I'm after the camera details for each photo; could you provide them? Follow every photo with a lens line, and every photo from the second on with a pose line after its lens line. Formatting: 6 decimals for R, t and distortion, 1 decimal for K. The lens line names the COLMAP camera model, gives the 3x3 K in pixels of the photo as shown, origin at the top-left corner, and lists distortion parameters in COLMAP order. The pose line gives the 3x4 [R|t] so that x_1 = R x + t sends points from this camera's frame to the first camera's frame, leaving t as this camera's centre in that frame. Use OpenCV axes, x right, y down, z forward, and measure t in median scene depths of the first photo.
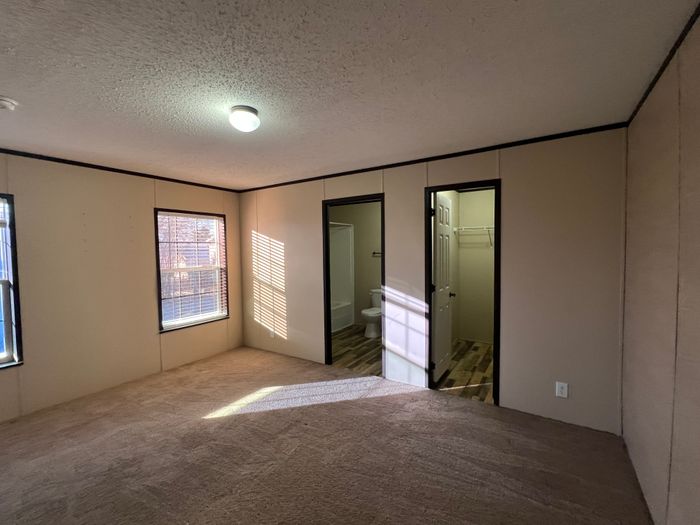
lens RADIAL K [[306.1, 0, 350.0], [0, 306.1, 262.5], [0, 0, 1]] dist [0.000690, 0.000029]
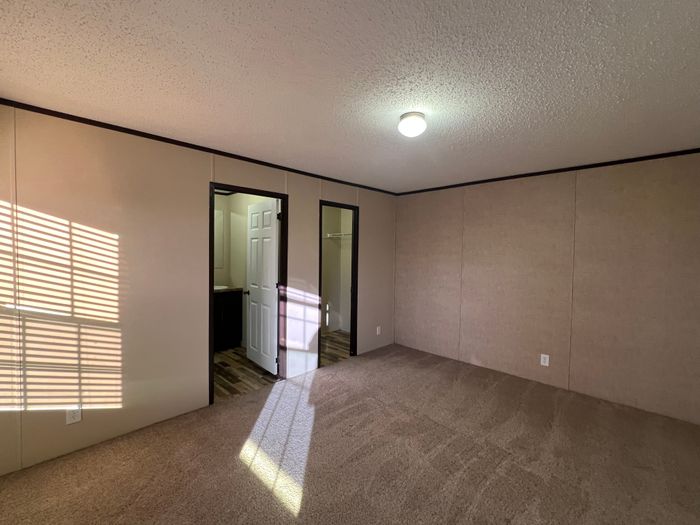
lens RADIAL K [[306.1, 0, 350.0], [0, 306.1, 262.5], [0, 0, 1]] dist [0.000690, 0.000029]
pose [[0.204964, -0.018615, 0.978592, -0.851450], [0.026880, 0.999549, 0.013384, -0.011583], [-0.978400, 0.023562, 0.205372, 0.603785]]
